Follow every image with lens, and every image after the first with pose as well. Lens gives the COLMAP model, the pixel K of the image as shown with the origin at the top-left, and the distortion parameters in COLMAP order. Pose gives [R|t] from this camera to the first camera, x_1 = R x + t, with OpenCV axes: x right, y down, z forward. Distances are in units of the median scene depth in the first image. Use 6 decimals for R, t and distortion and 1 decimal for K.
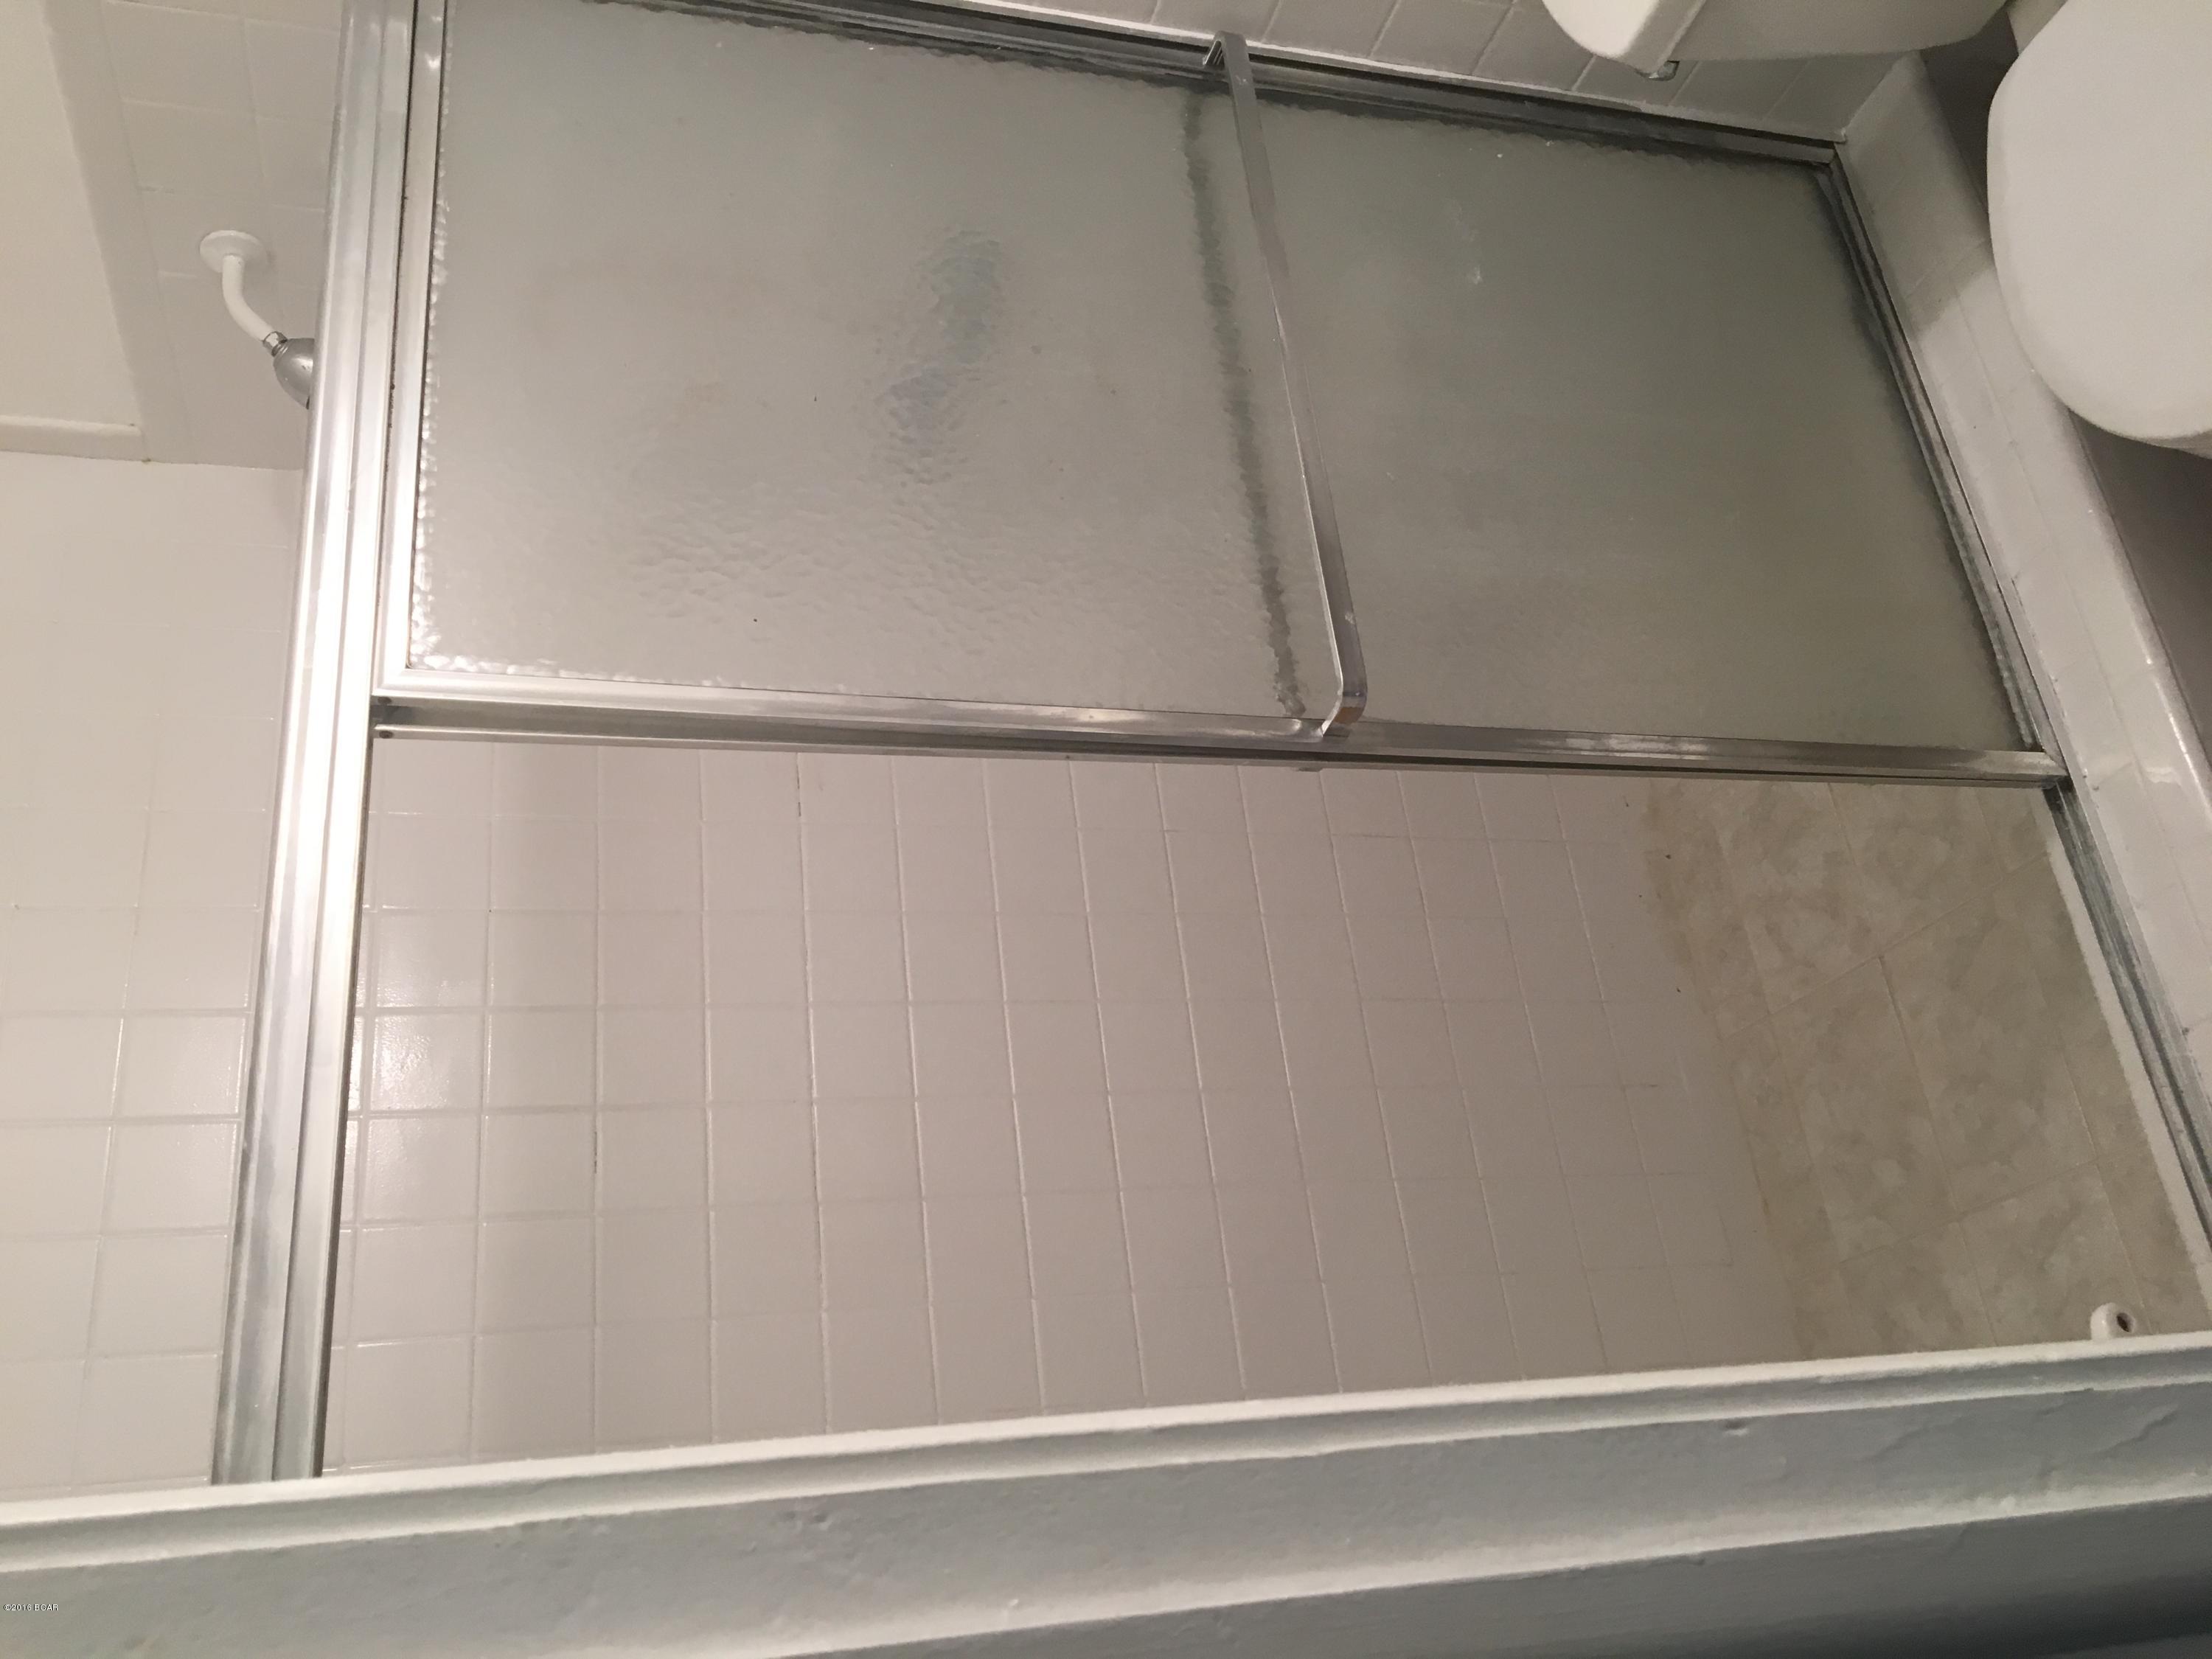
lens RADIAL K [[1868.7, 0, 1094.7], [0, 1868.7, 829.4], [0, 0, 1]] dist [0.003226, -0.012907]
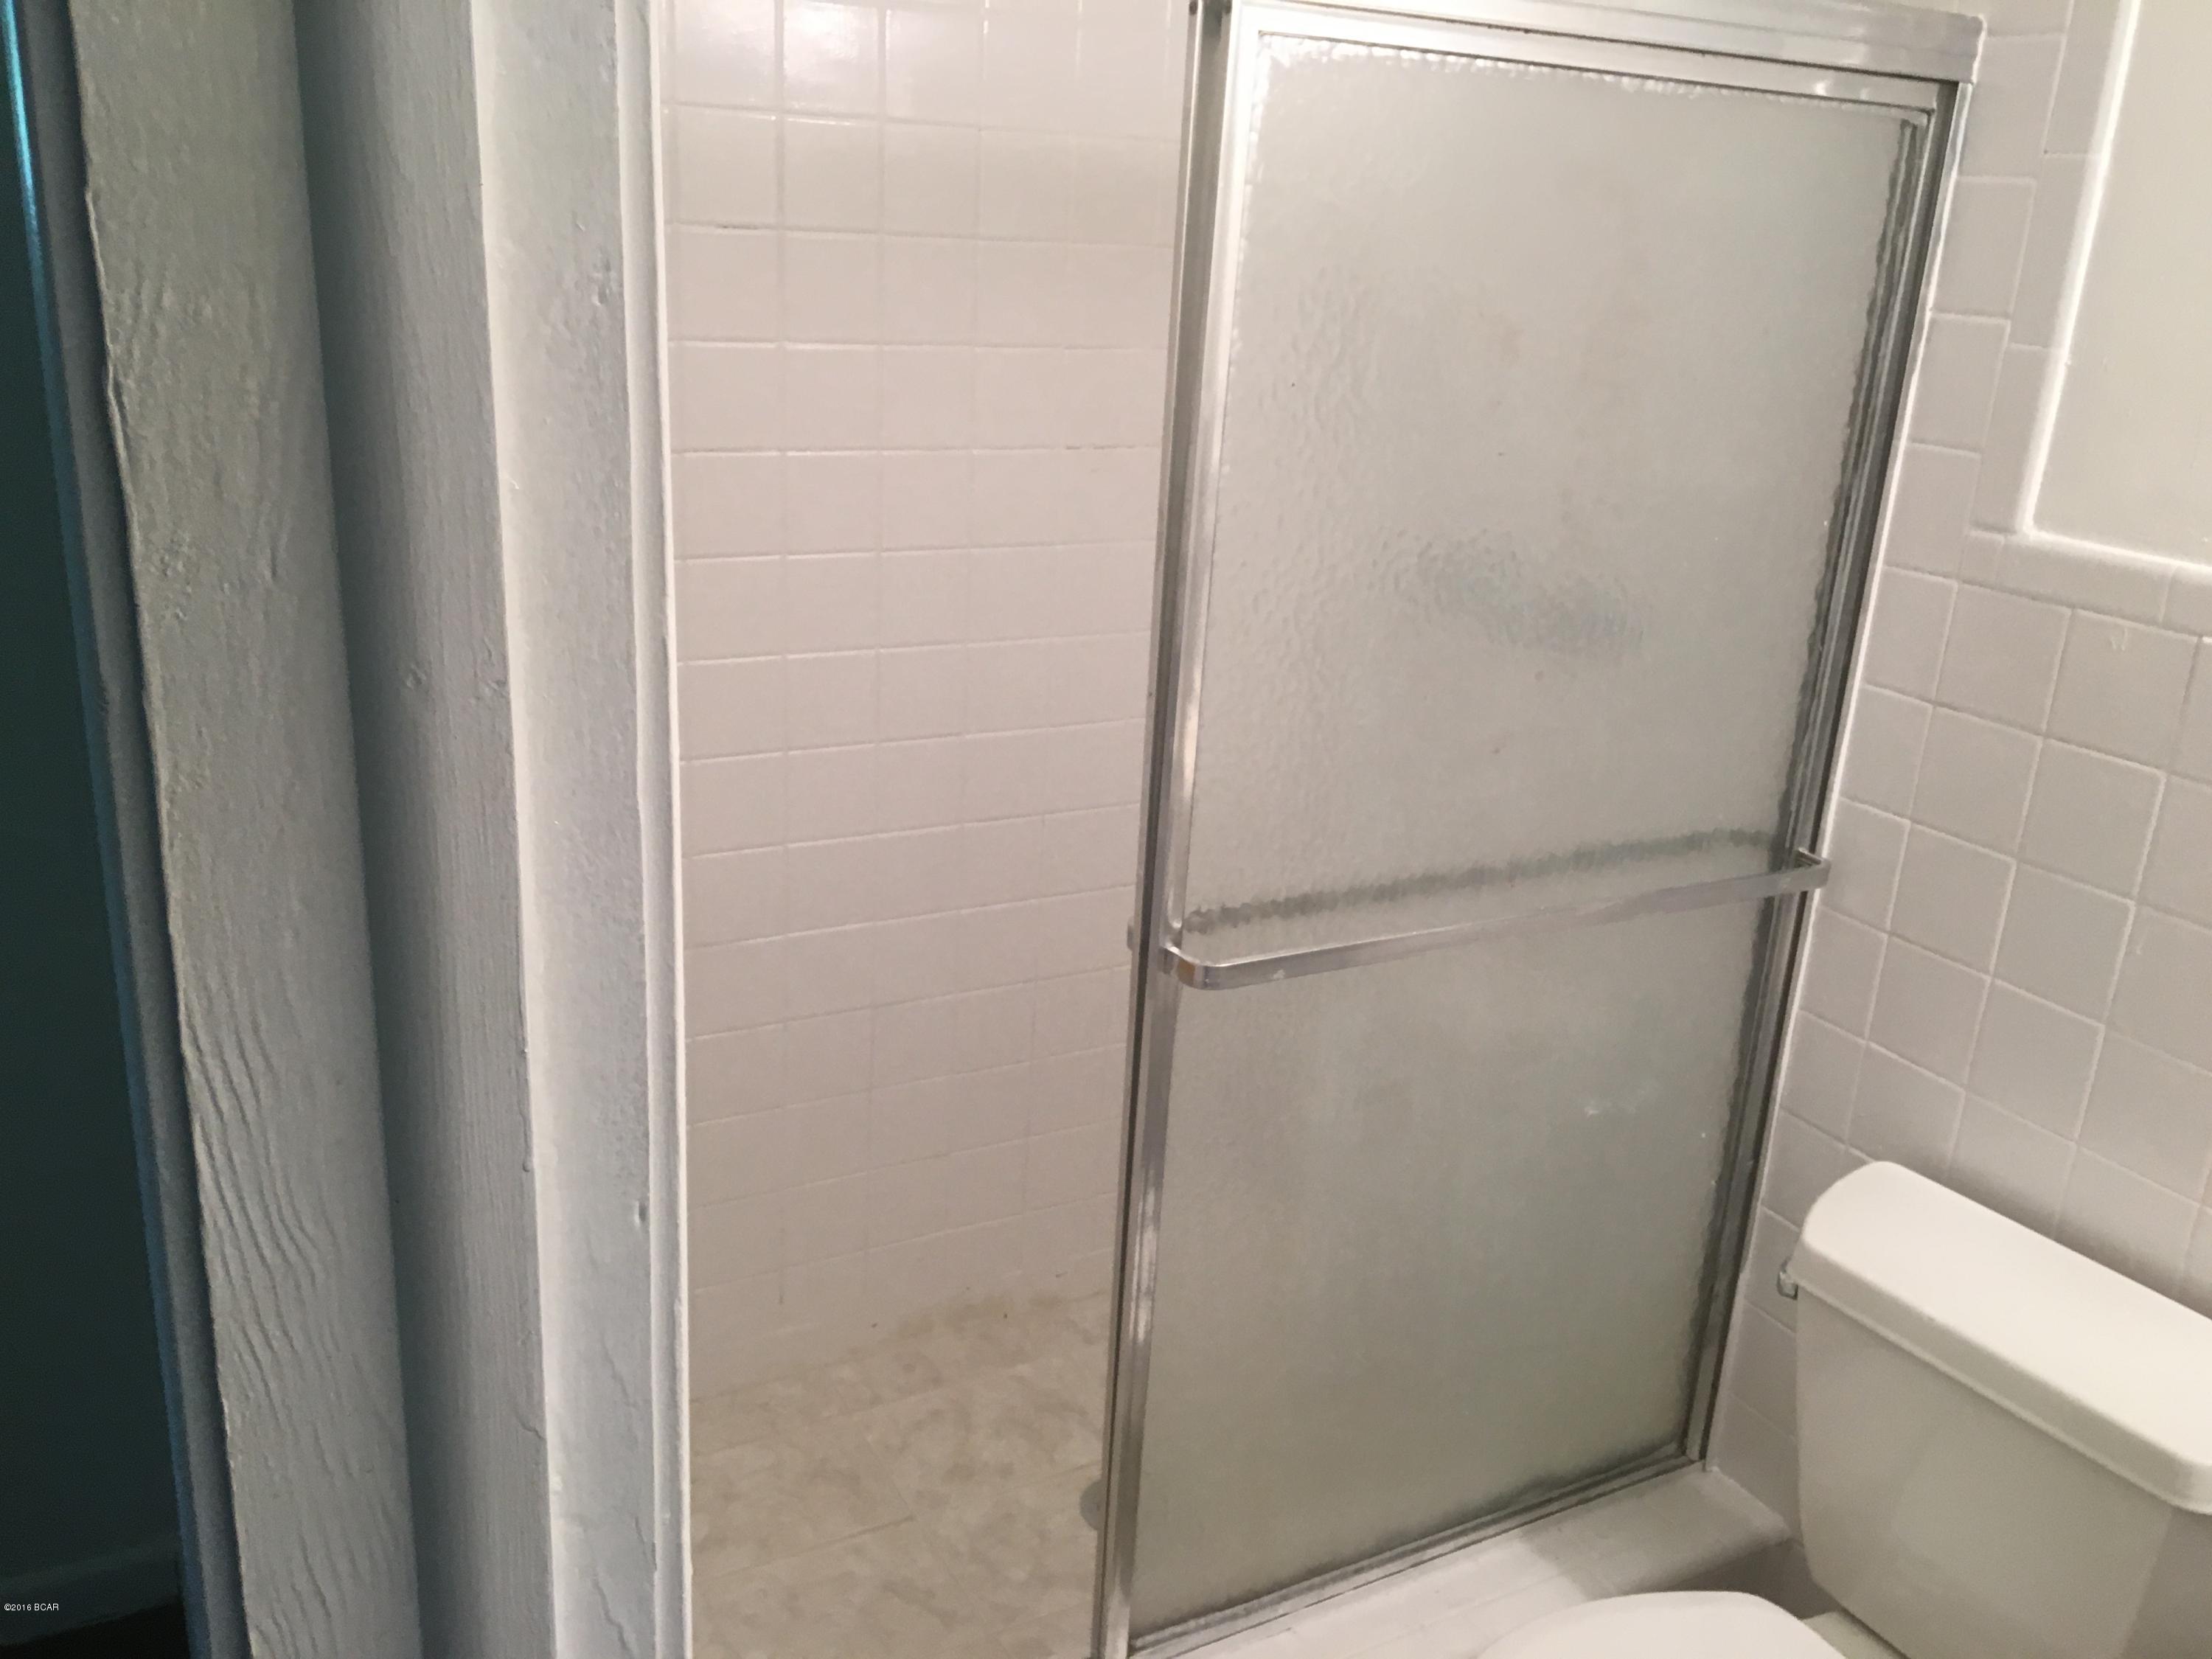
lens RADIAL K [[1880.9, 0, 1094.3], [0, 1880.9, 847.9], [0, 0, 1]] dist [-0.001400, -0.003010]
pose [[-0.013159, 0.999528, 0.027742, 0.034612], [-0.998164, -0.011491, -0.059467, 0.043102], [-0.059120, -0.028474, 0.997845, -0.016995]]
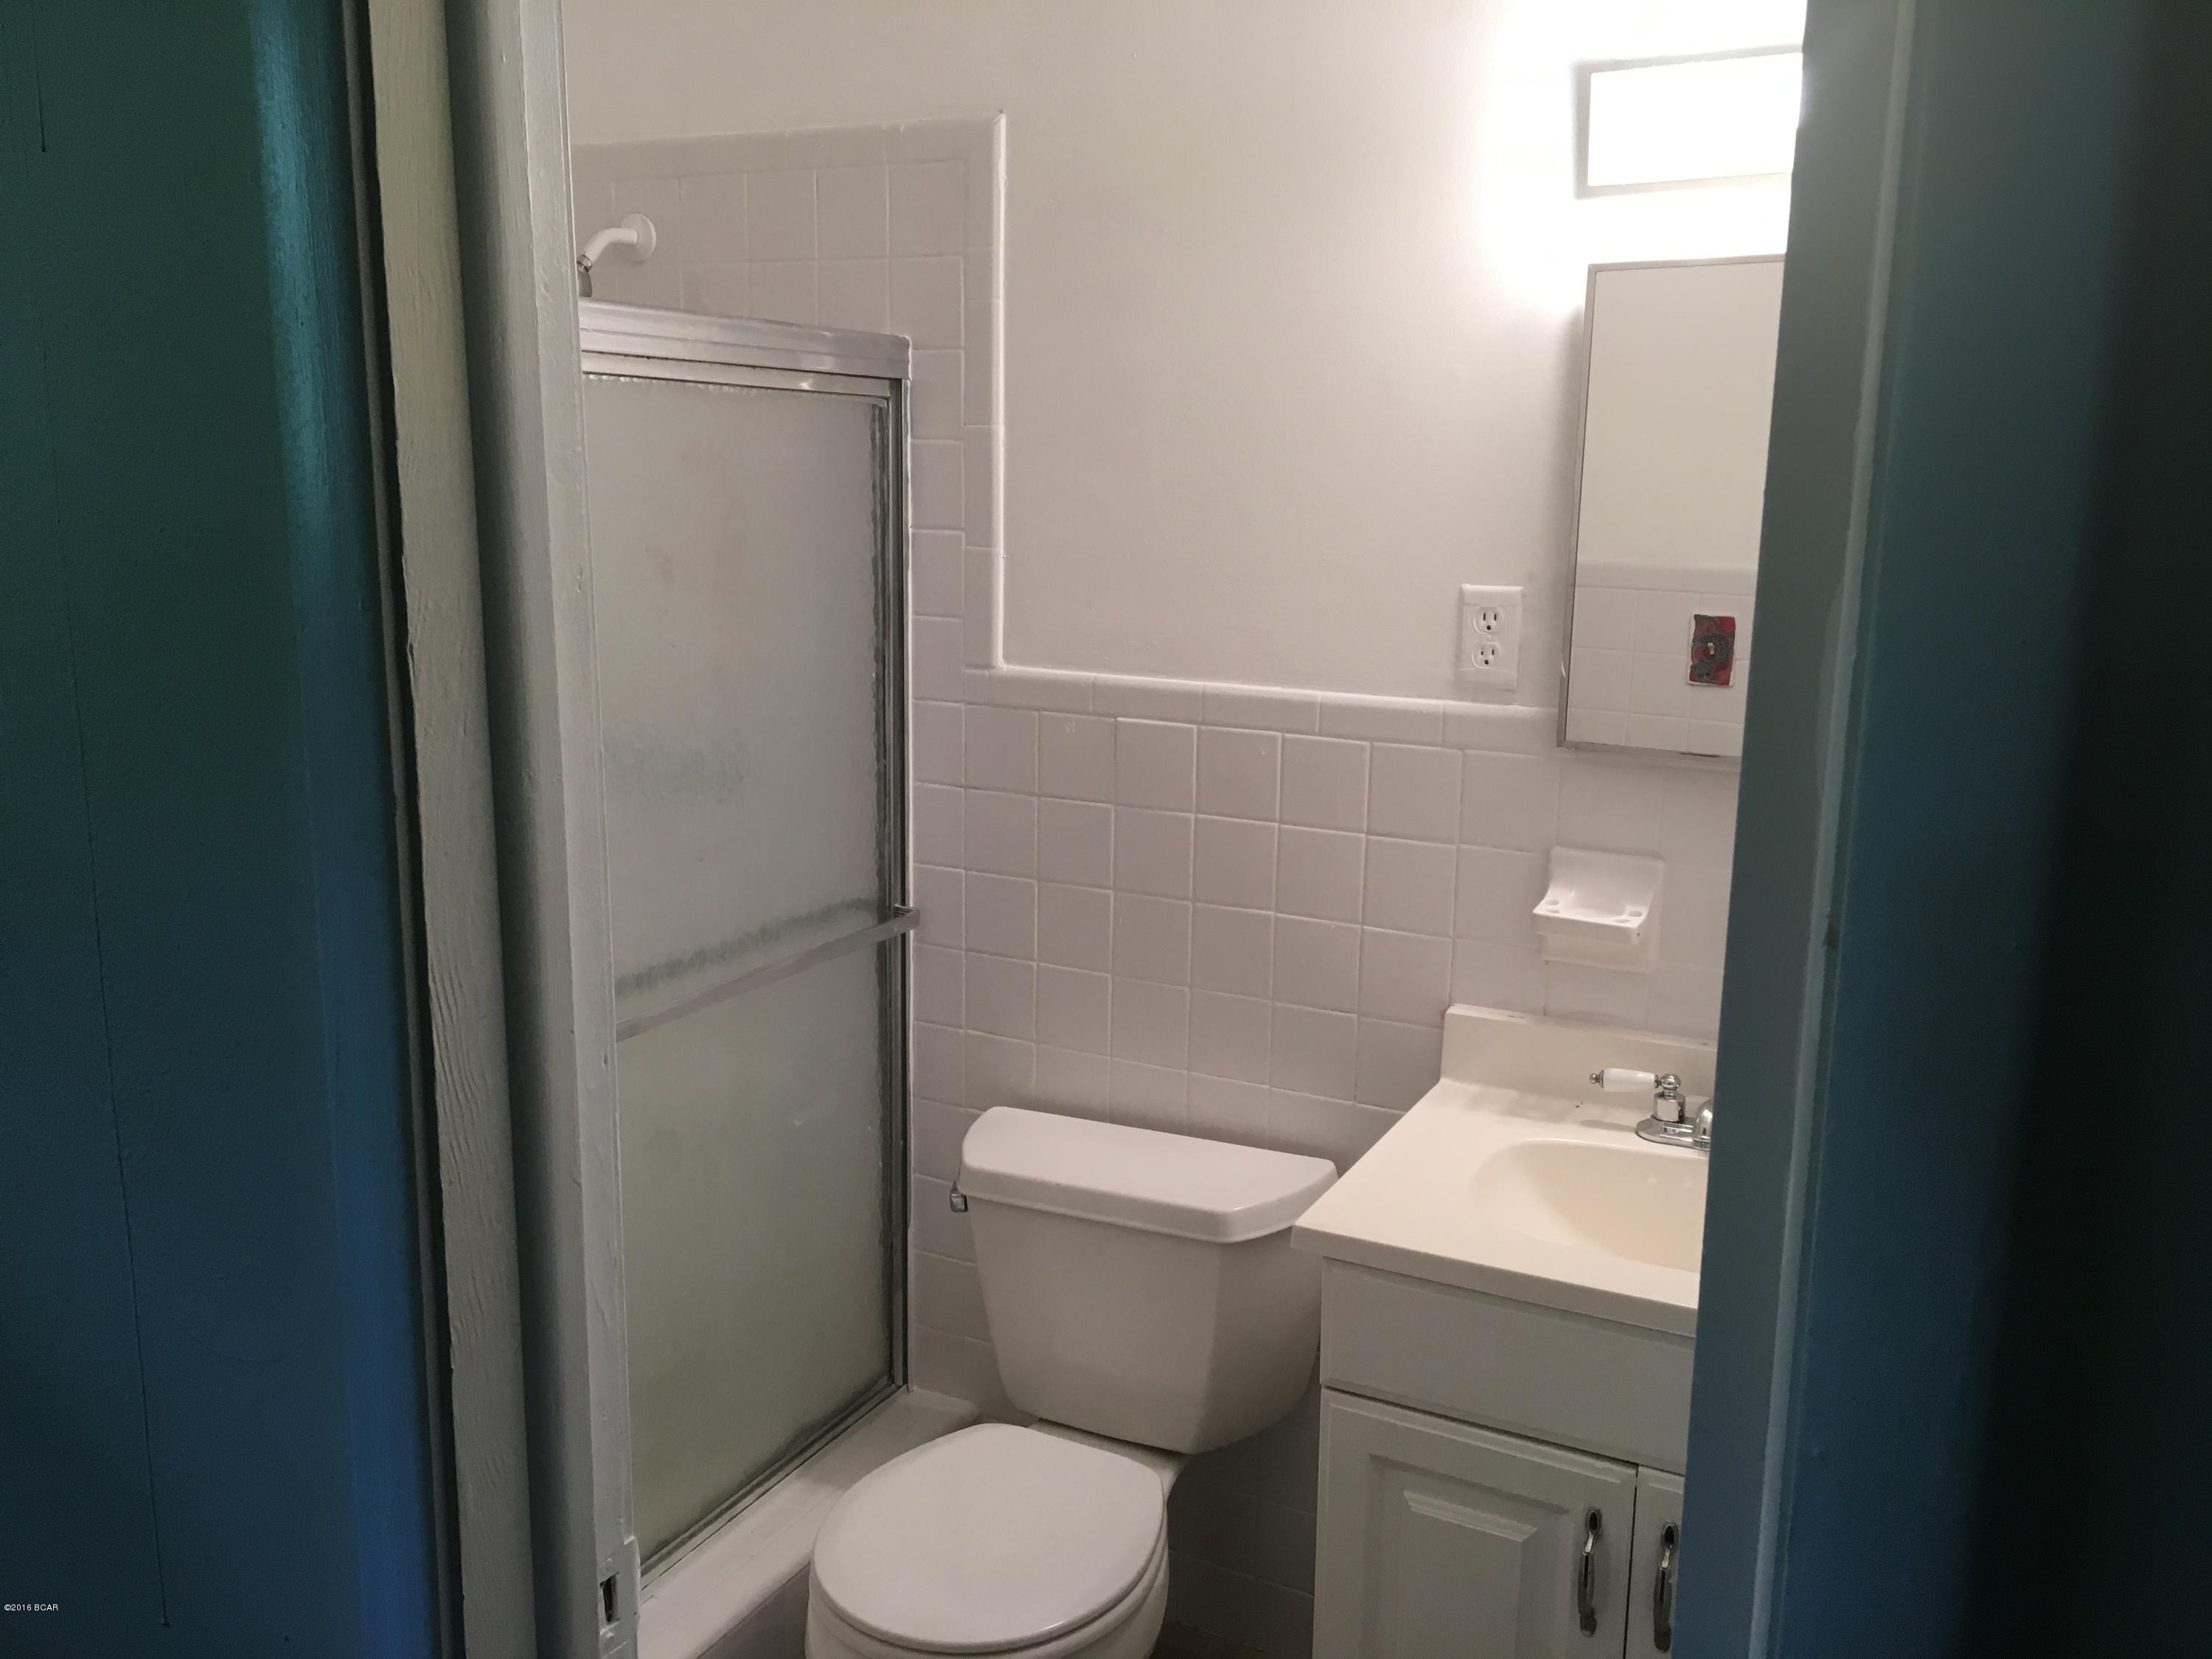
lens RADIAL K [[1856.1, 0, 1106.0], [0, 1856.1, 829.5], [0, 0, 1]] dist [0.106229, -0.172645]
pose [[0.179891, 0.983064, -0.035000, 0.082597], [-0.798320, 0.125111, -0.589094, 0.308494], [-0.574738, 0.133914, 0.807306, -0.272984]]
